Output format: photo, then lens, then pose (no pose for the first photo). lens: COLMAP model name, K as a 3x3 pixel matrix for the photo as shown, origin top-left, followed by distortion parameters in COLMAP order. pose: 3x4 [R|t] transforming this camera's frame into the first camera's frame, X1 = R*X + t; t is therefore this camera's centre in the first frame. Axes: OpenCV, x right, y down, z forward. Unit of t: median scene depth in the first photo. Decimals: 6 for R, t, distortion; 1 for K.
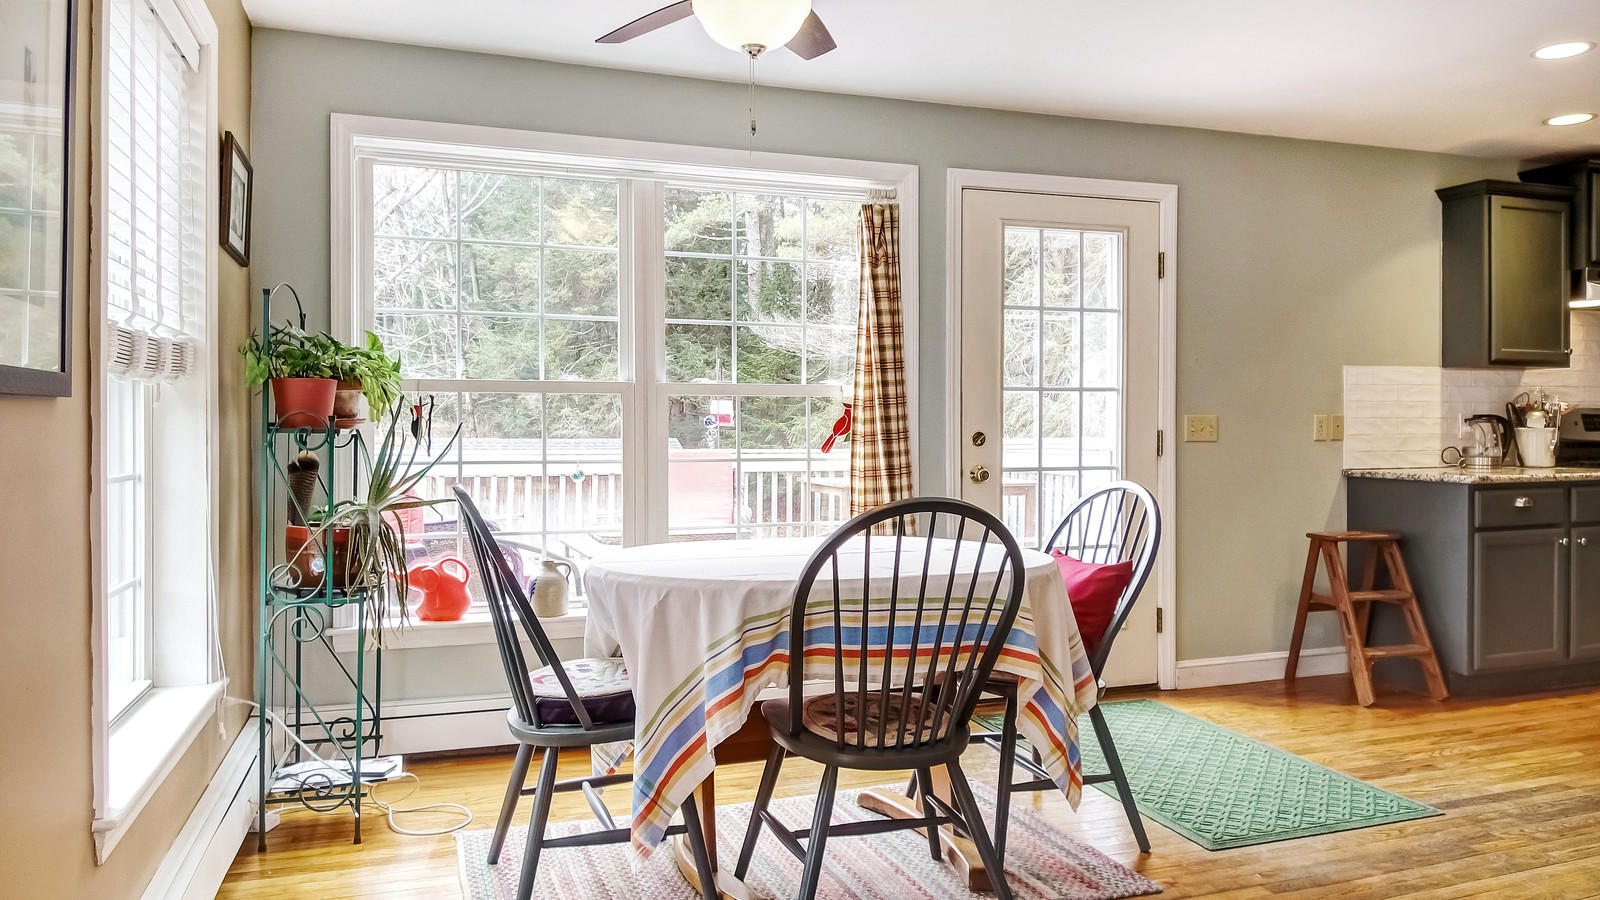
lens RADIAL K [[1116.9, 0, 800.0], [0, 1116.9, 450.0], [0, 0, 1]] dist [0.002792, -0.000155]
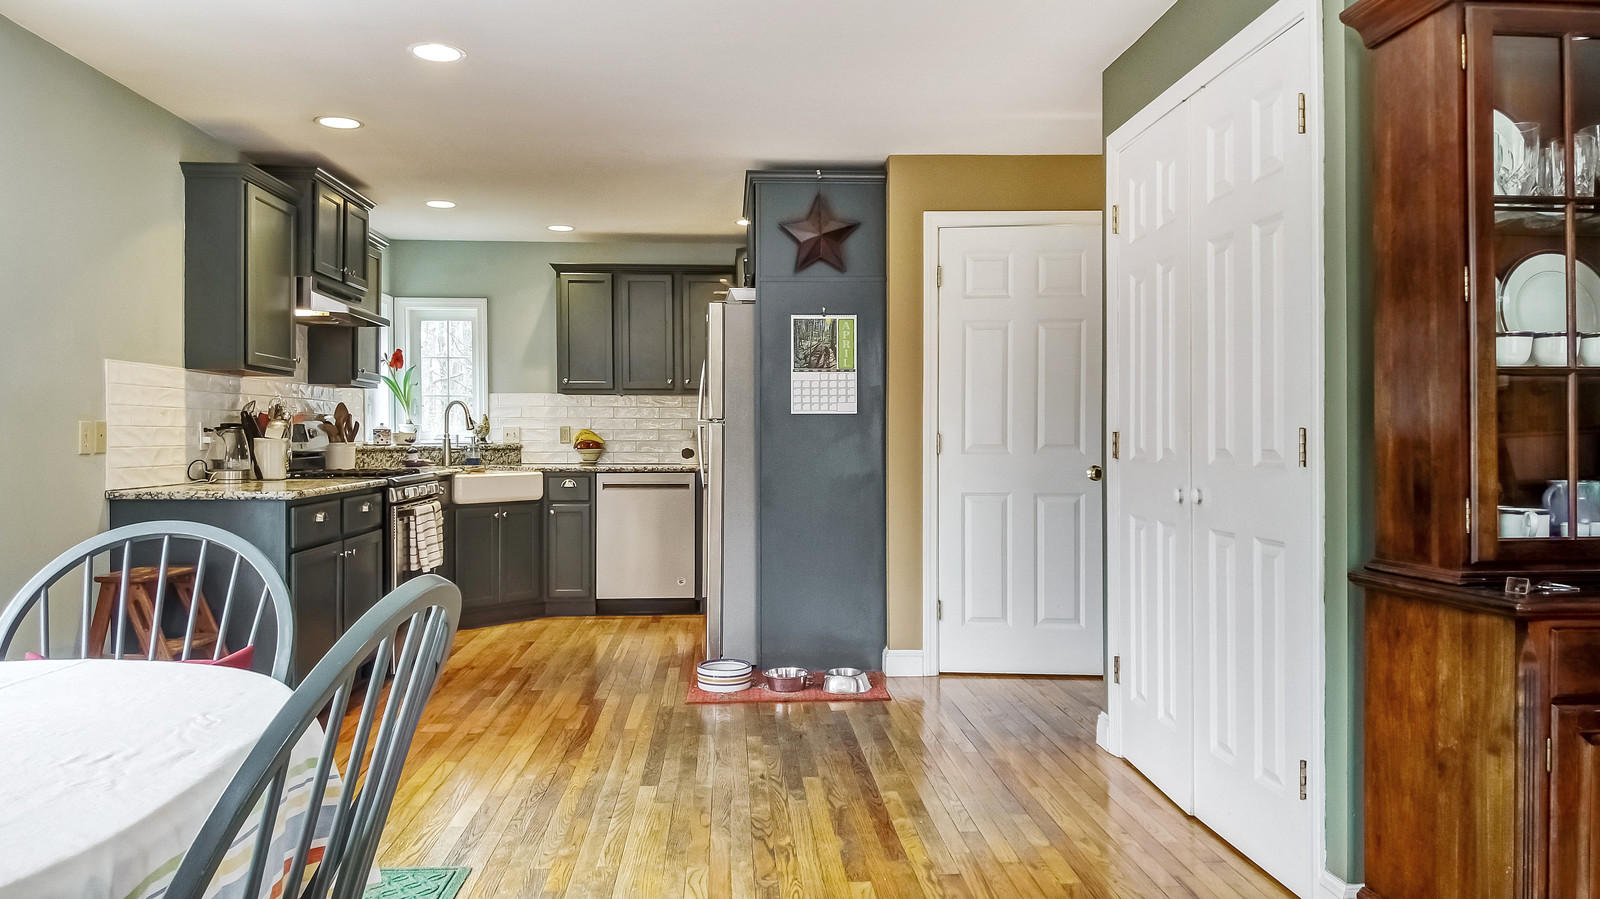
lens RADIAL K [[1116.9, 0, 800.0], [0, 1116.9, 449.5], [0, 0, 1]] dist [0.002792, -0.000155]
pose [[0.270540, -0.008030, 0.962675, -0.135848], [0.018102, 0.999831, 0.003252, -0.005336], [-0.962539, 0.016547, 0.270640, 0.319363]]
